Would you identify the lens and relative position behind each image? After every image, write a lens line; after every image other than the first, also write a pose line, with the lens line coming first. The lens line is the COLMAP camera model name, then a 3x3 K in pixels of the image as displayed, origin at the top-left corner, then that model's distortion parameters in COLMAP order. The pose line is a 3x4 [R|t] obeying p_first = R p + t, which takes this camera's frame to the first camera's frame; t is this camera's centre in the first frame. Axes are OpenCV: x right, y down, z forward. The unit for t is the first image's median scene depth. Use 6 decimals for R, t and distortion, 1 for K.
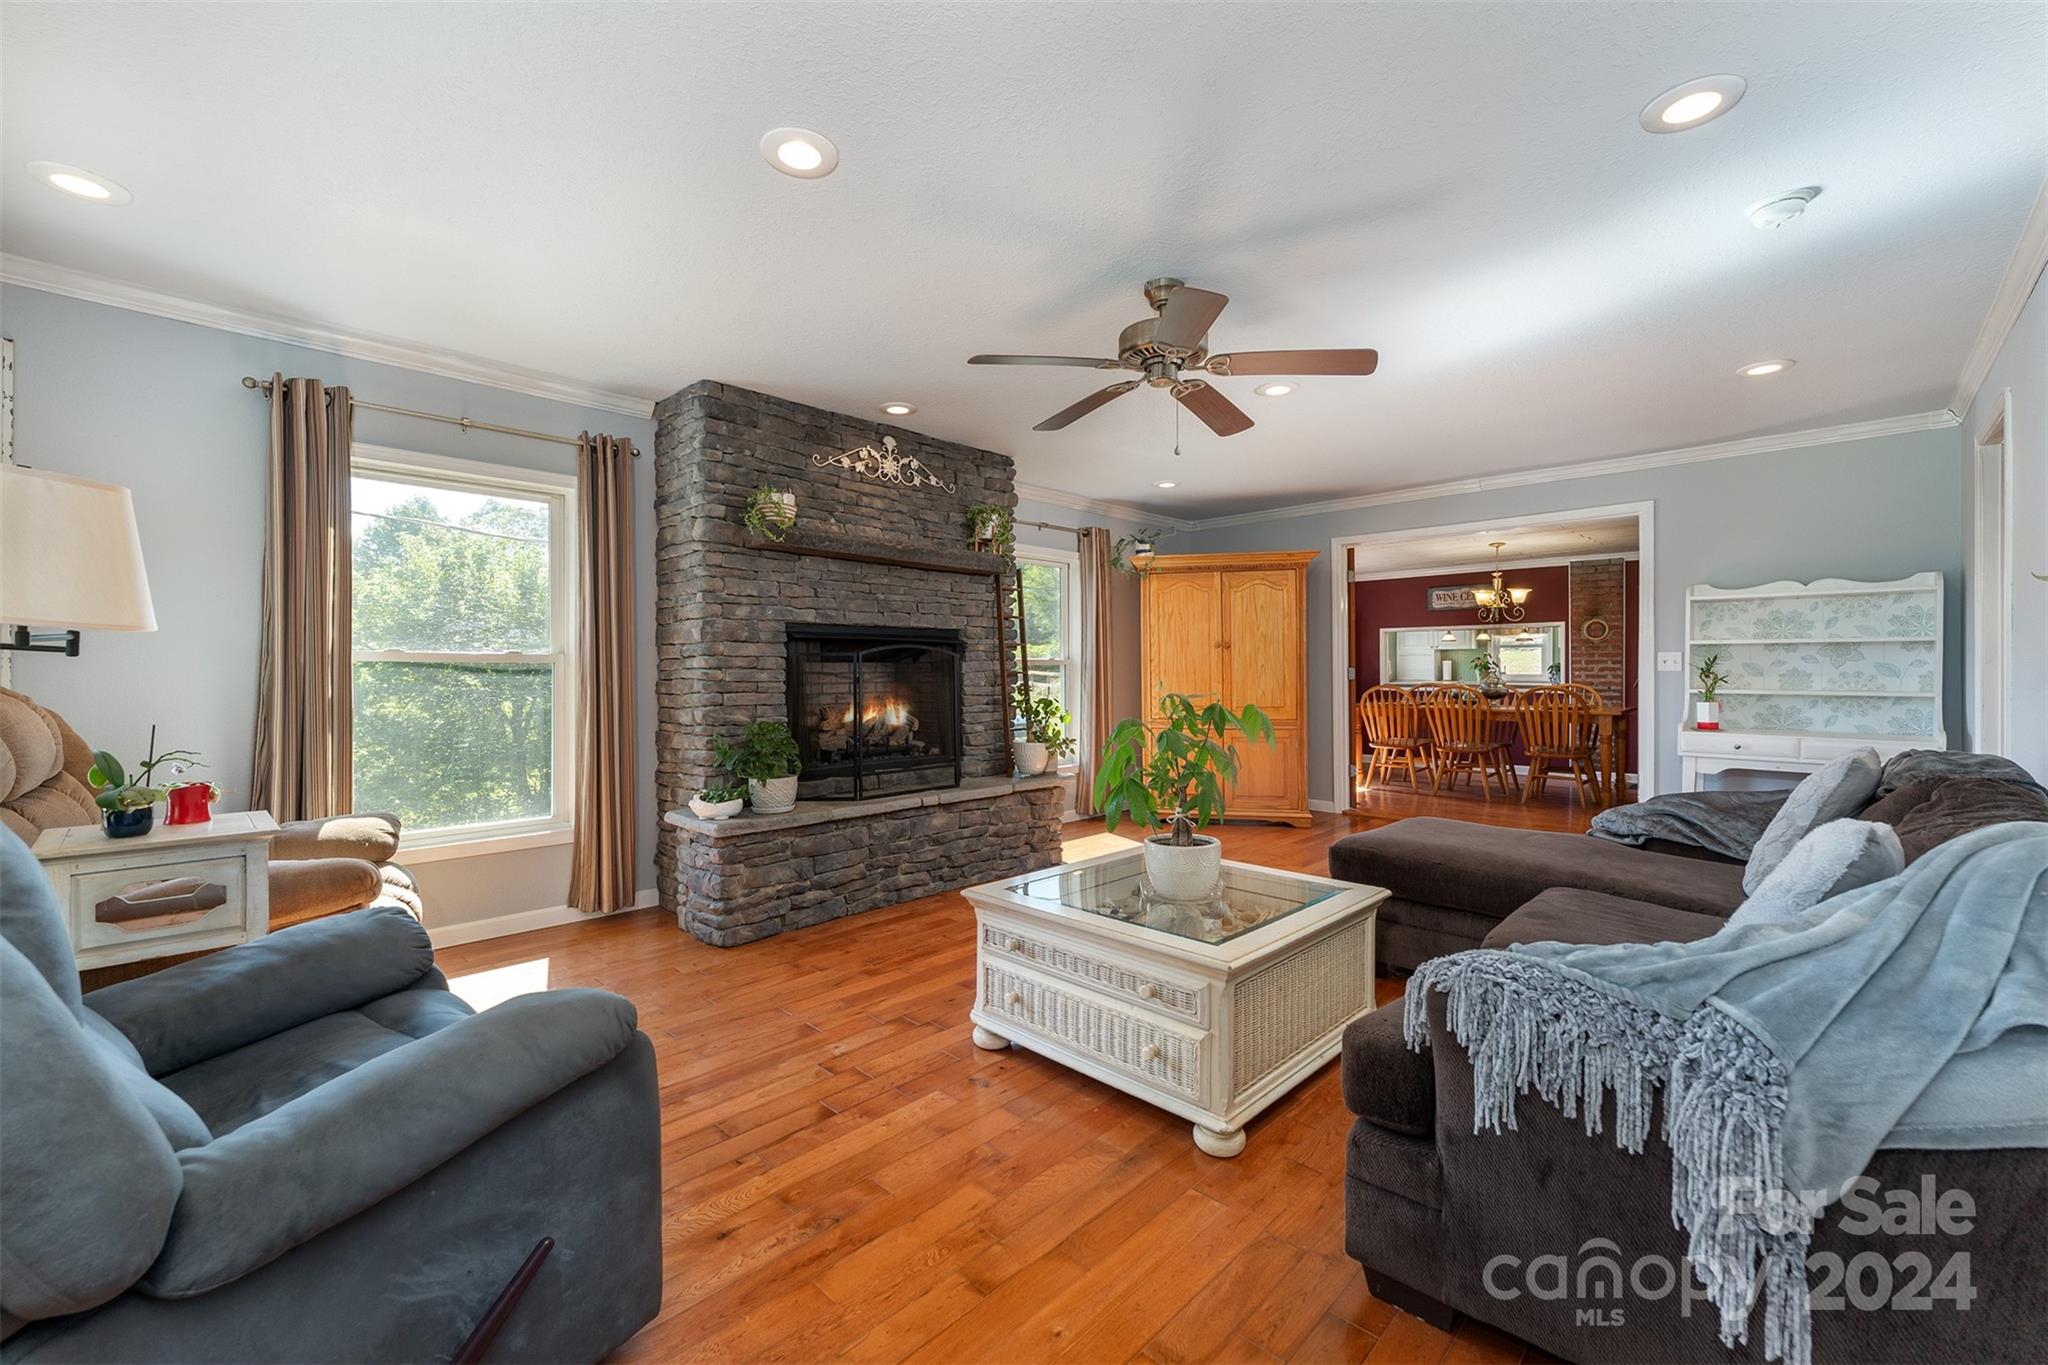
lens RADIAL K [[833.8, 0, 1017.1], [0, 833.8, 672.9], [0, 0, 1]] dist [-0.001018, -0.000062]
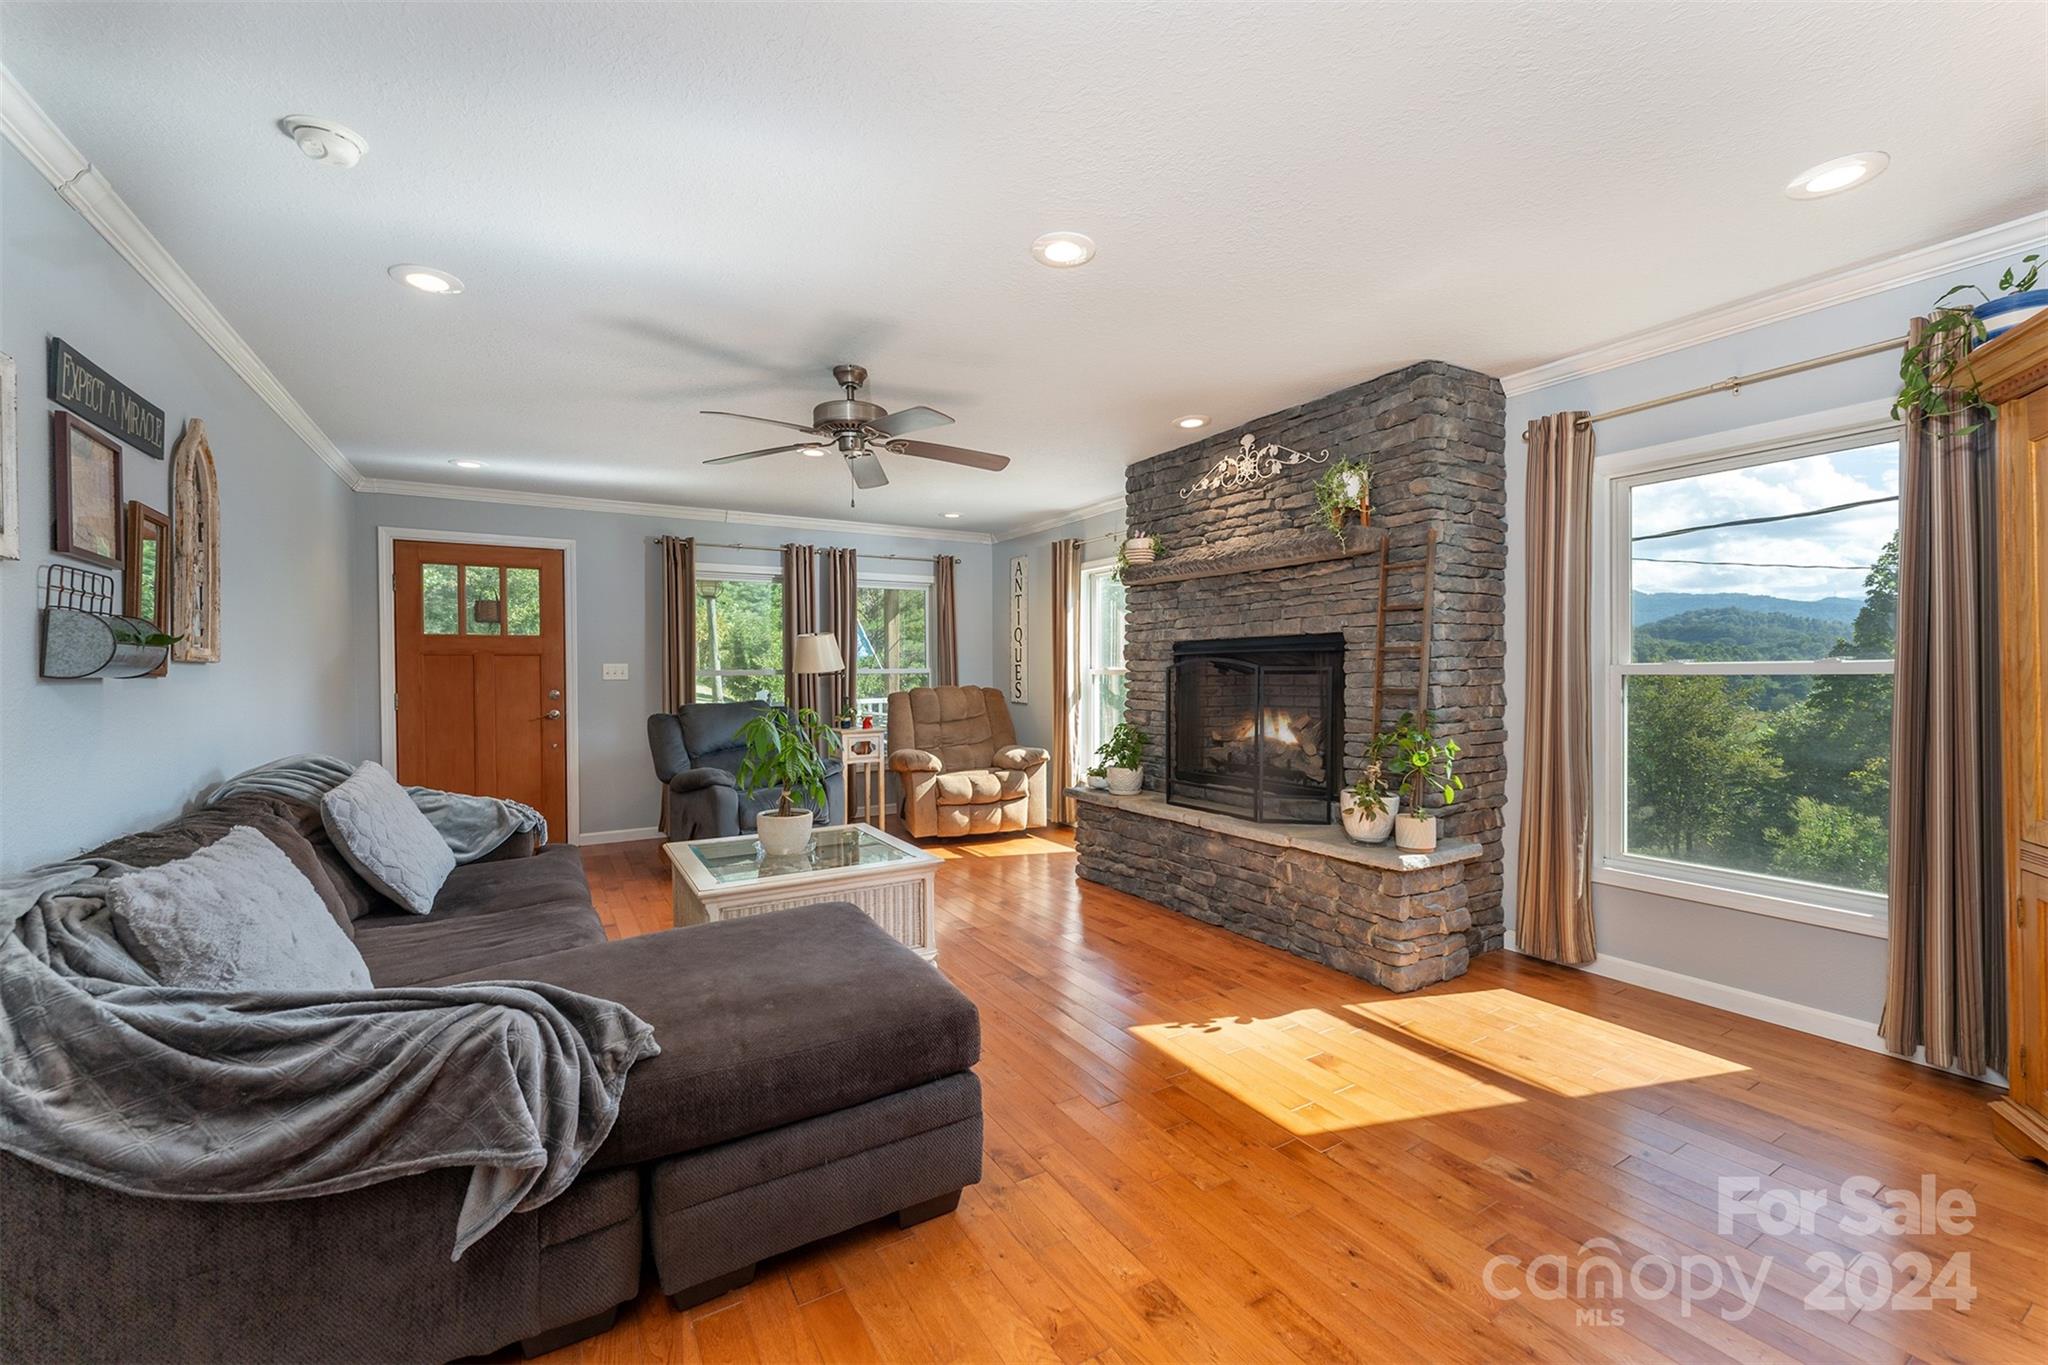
lens RADIAL K [[833.8, 0, 1030.4], [0, 833.8, 683.1], [0, 0, 1]] dist [-0.001018, -0.000062]
pose [[-0.253327, 0.017139, -0.967229, 0.829610], [0.003849, 0.999853, 0.016709, -0.021120], [0.967373, 0.000510, -0.253355, 1.013097]]
